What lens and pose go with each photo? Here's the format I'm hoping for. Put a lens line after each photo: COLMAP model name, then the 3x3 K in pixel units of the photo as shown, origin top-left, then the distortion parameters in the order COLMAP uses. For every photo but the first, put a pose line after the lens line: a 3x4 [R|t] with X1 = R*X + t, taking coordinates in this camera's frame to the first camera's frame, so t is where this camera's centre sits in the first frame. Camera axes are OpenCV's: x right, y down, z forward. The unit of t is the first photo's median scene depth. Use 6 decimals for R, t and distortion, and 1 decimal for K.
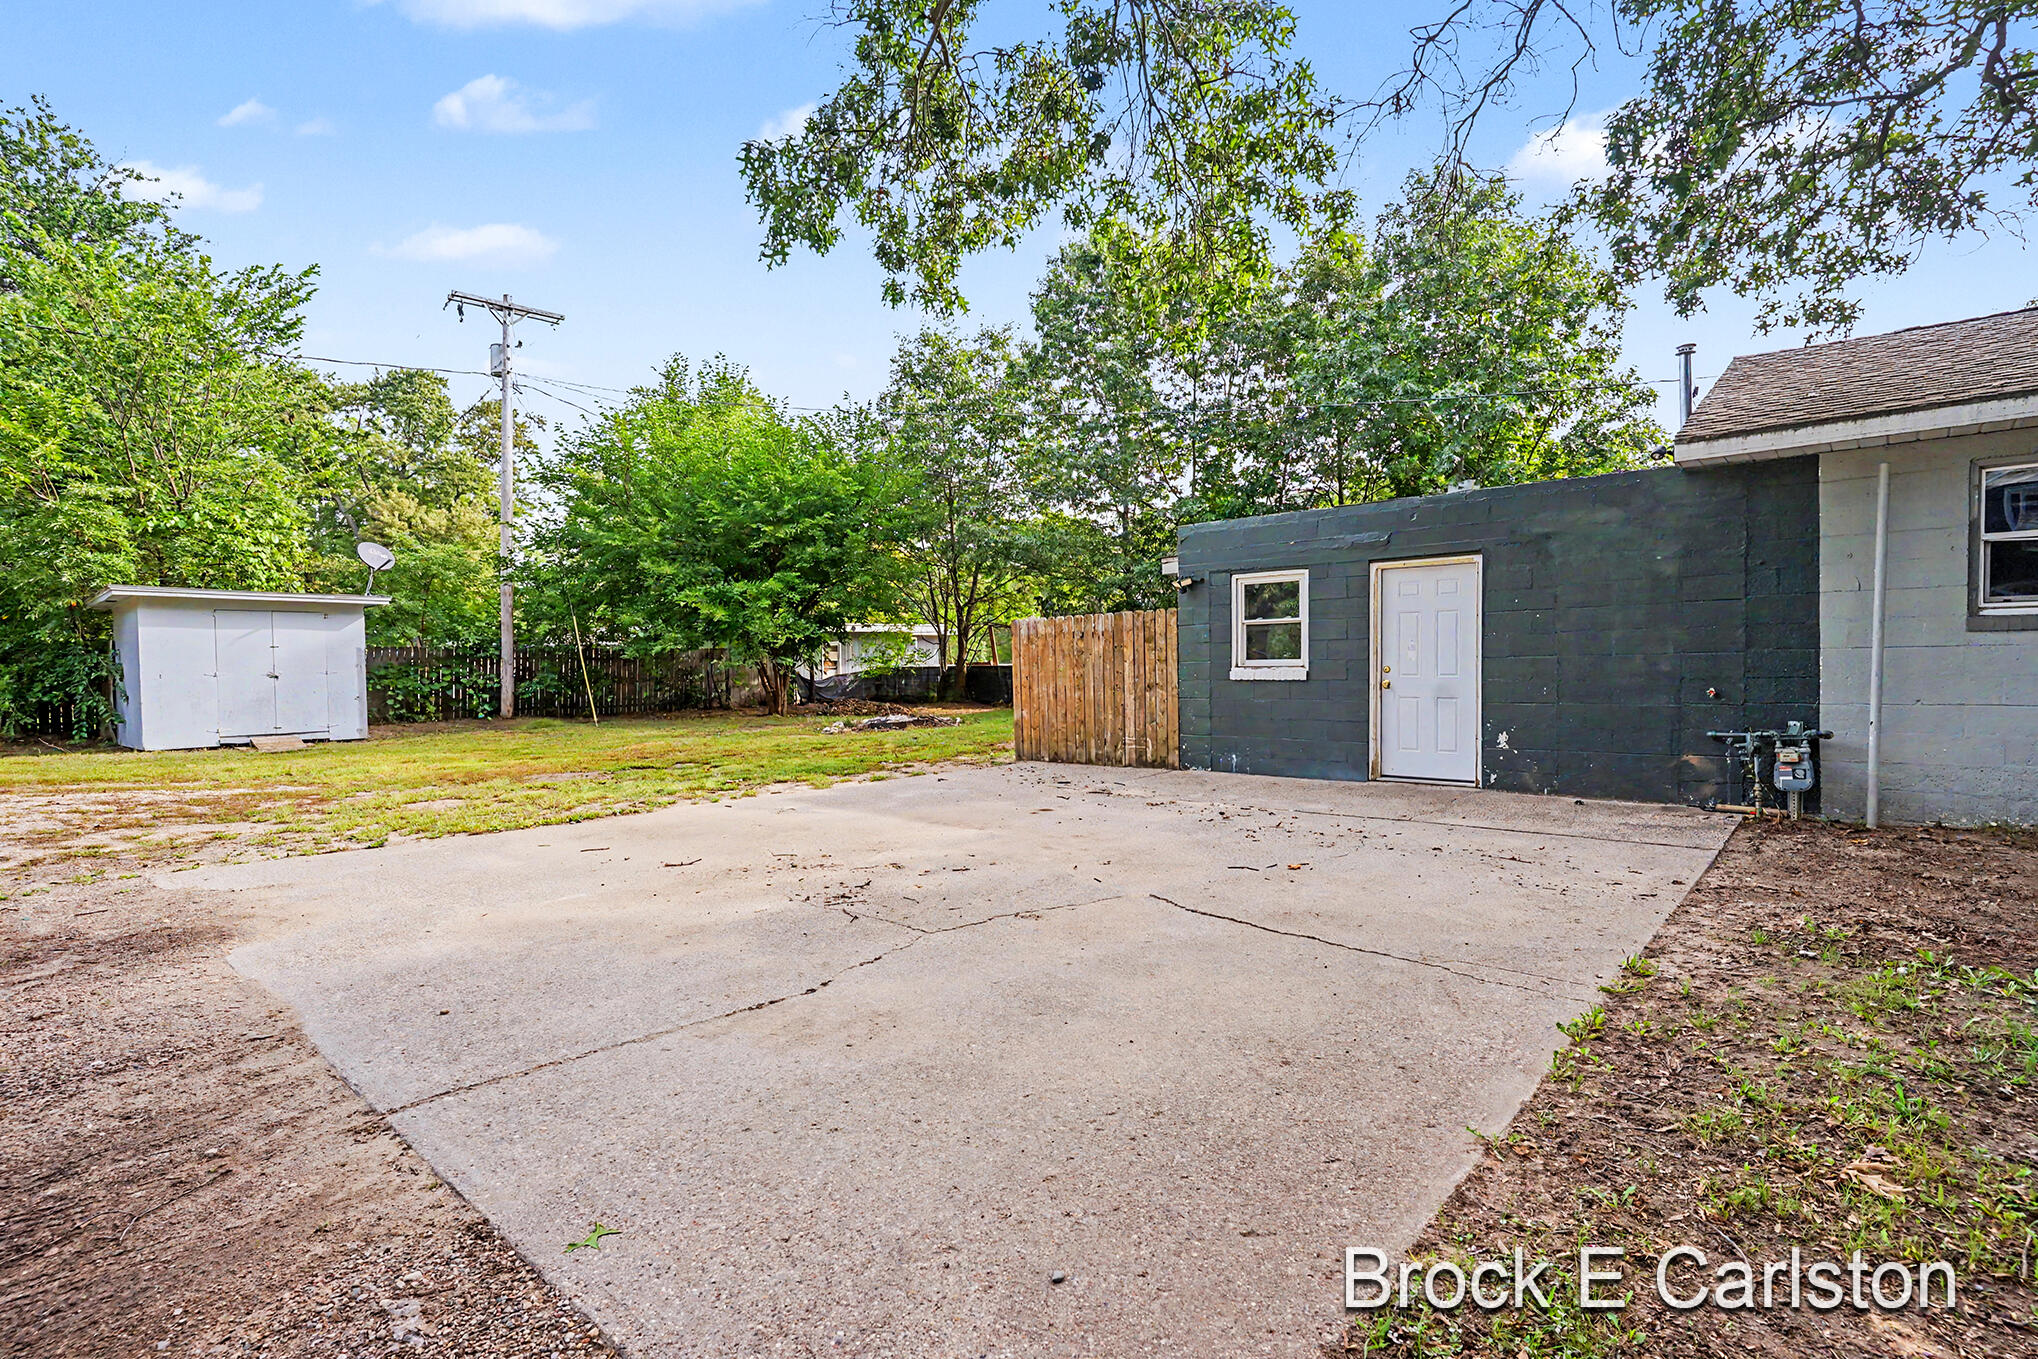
lens RADIAL K [[982.4, 0, 1019.0], [0, 982.4, 679.5], [0, 0, 1]] dist [-0.017156, 0.001171]
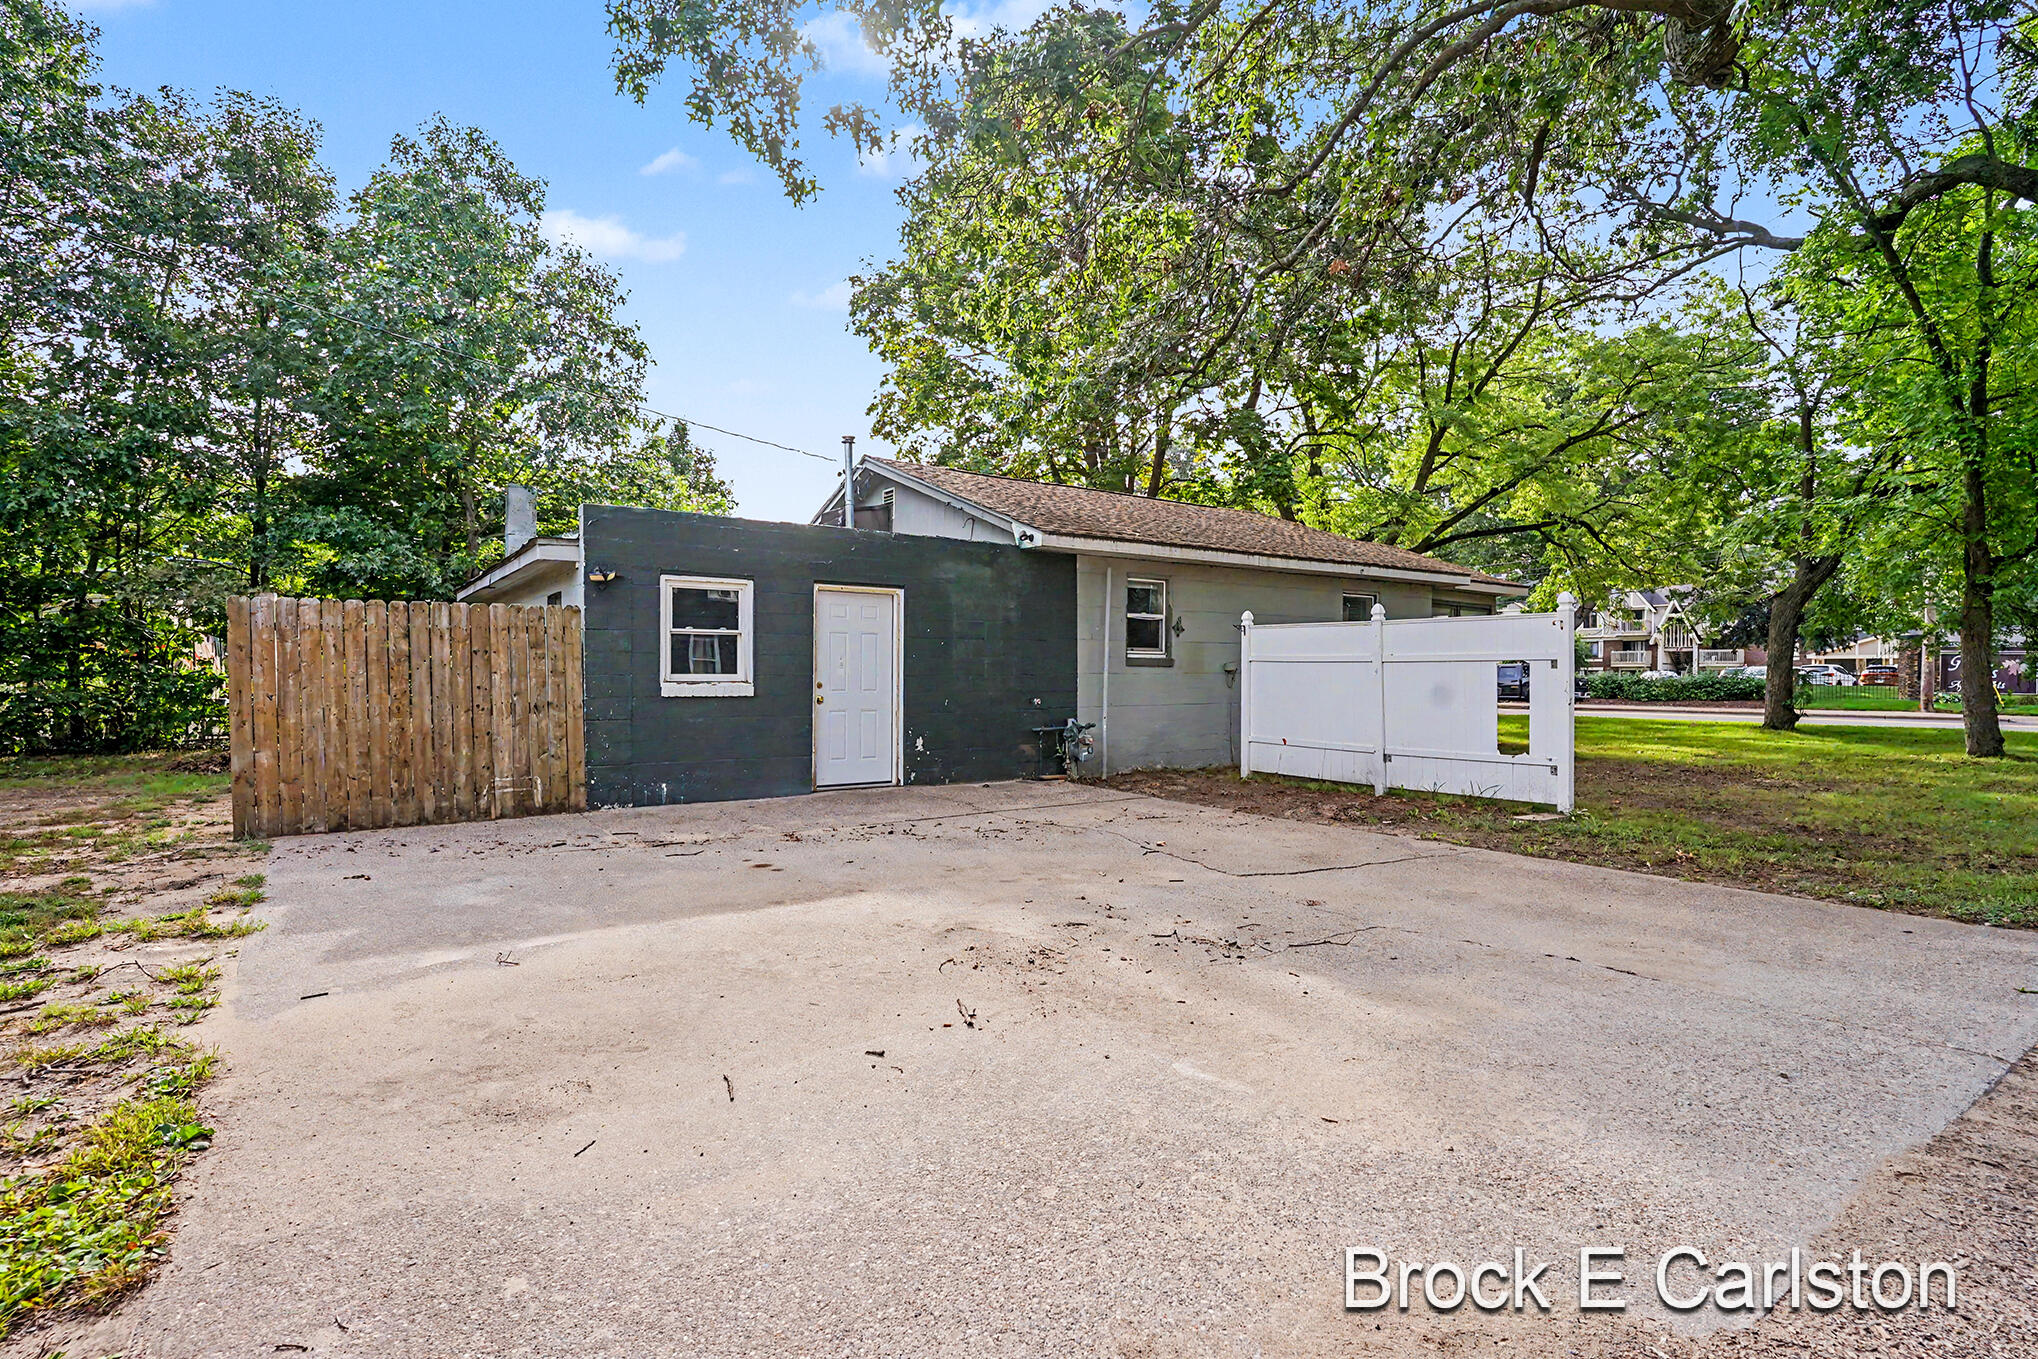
lens RADIAL K [[982.7, 0, 1015.1], [0, 982.7, 684.2], [0, 0, 1]] dist [-0.002602, 0.003160]
pose [[0.219774, 0.002998, 0.975546, -0.365754], [0.006016, 0.999972, -0.004428, -0.003302], [-0.975532, 0.006842, 0.219750, 0.335341]]
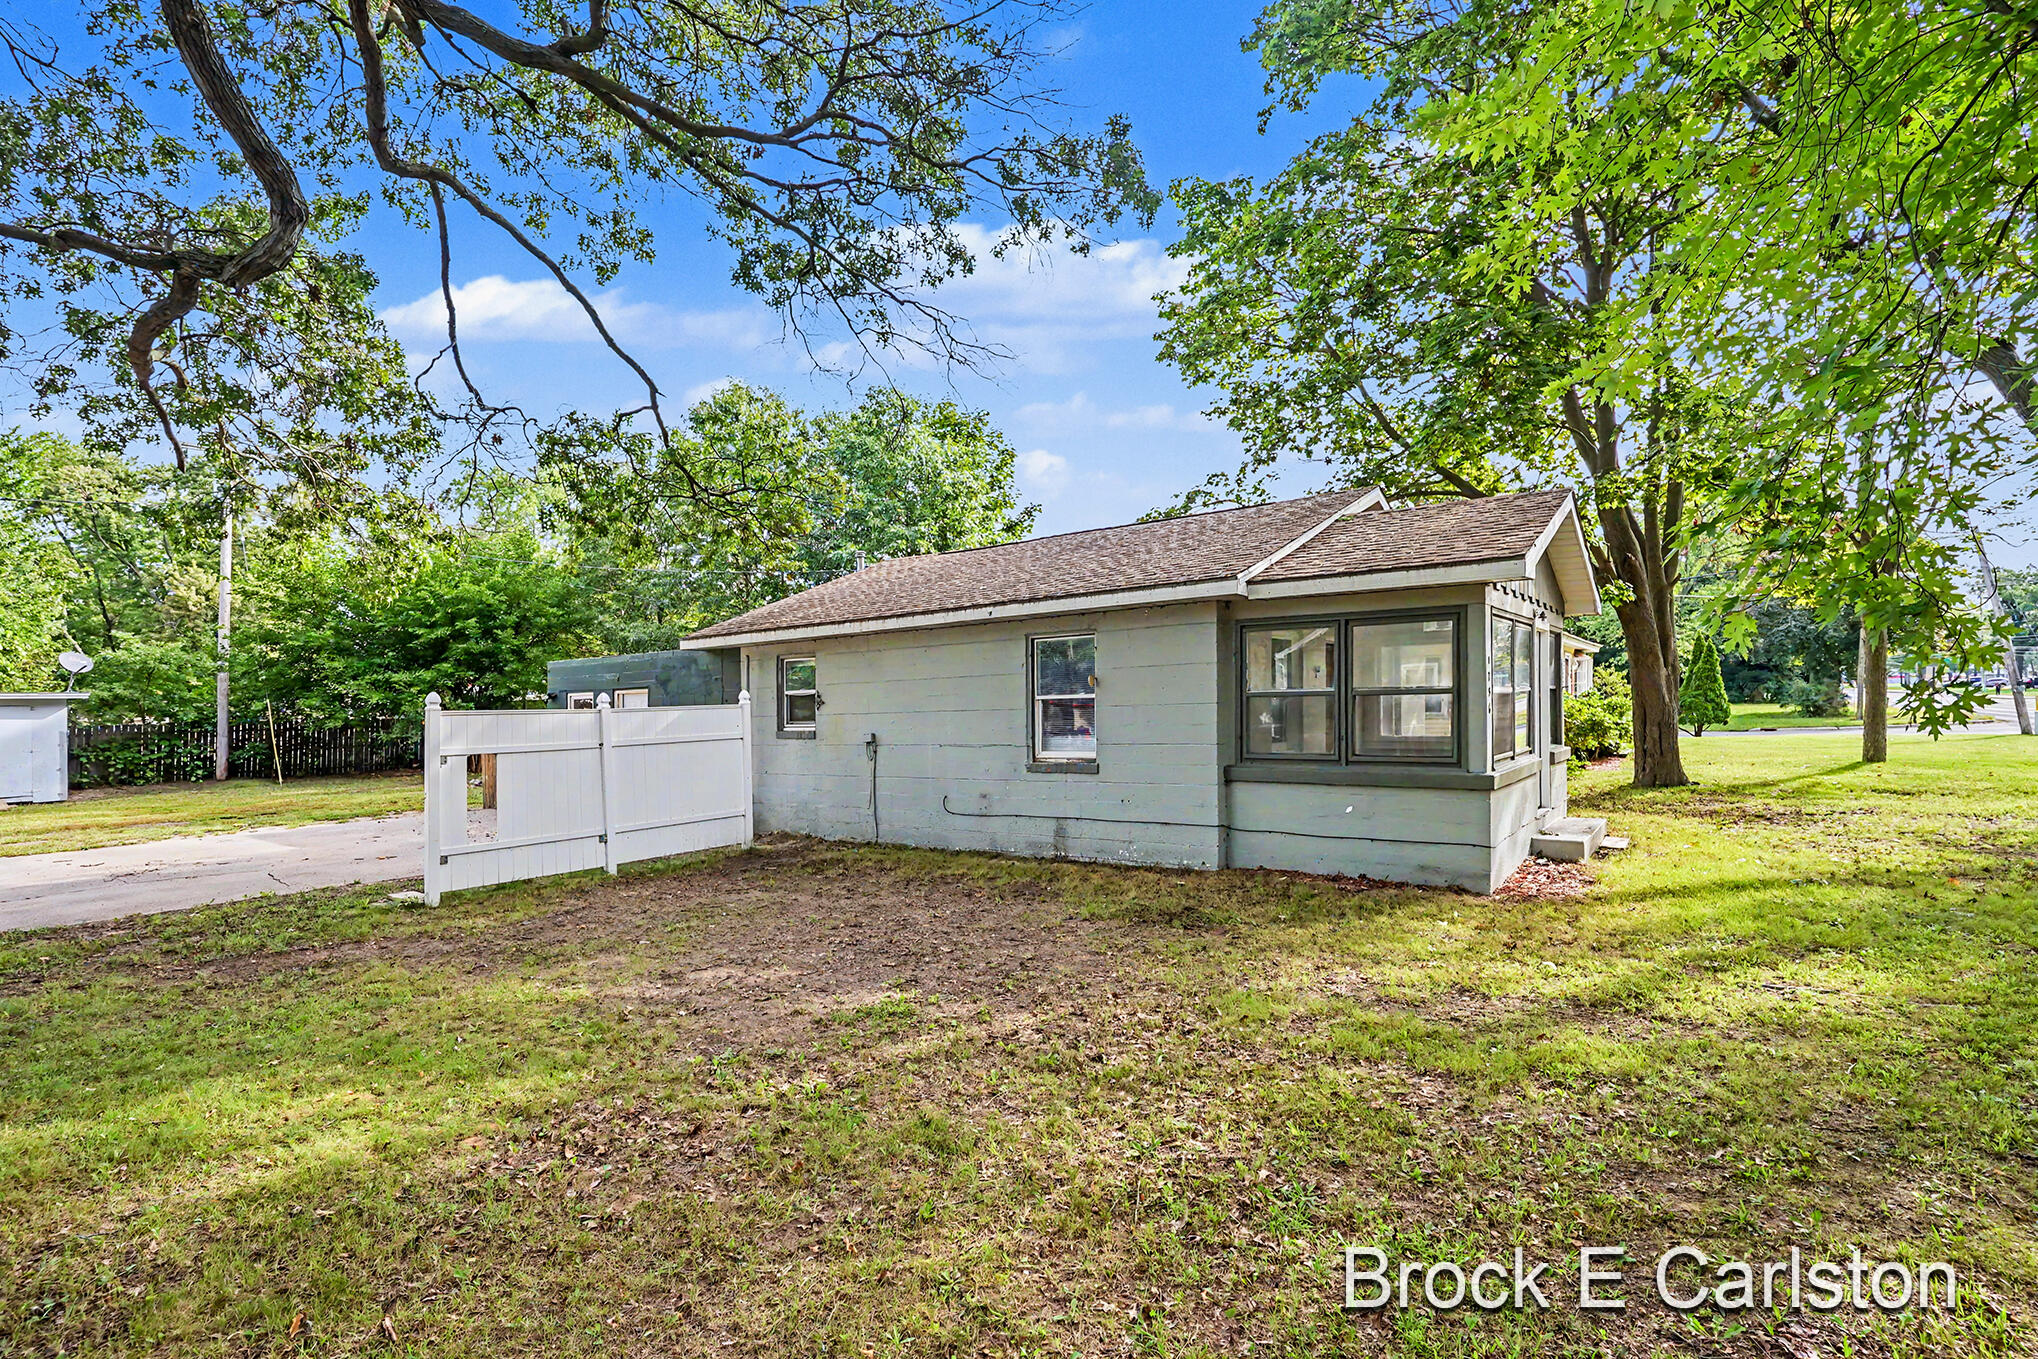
lens RADIAL K [[982.7, 0, 1015.1], [0, 982.7, 684.2], [0, 0, 1]] dist [-0.002602, 0.003160]
pose [[0.997080, -0.009669, 0.075750, 0.530596], [0.012493, 0.999241, -0.036901, -0.032885], [-0.075335, 0.037739, 0.996444, -0.432887]]
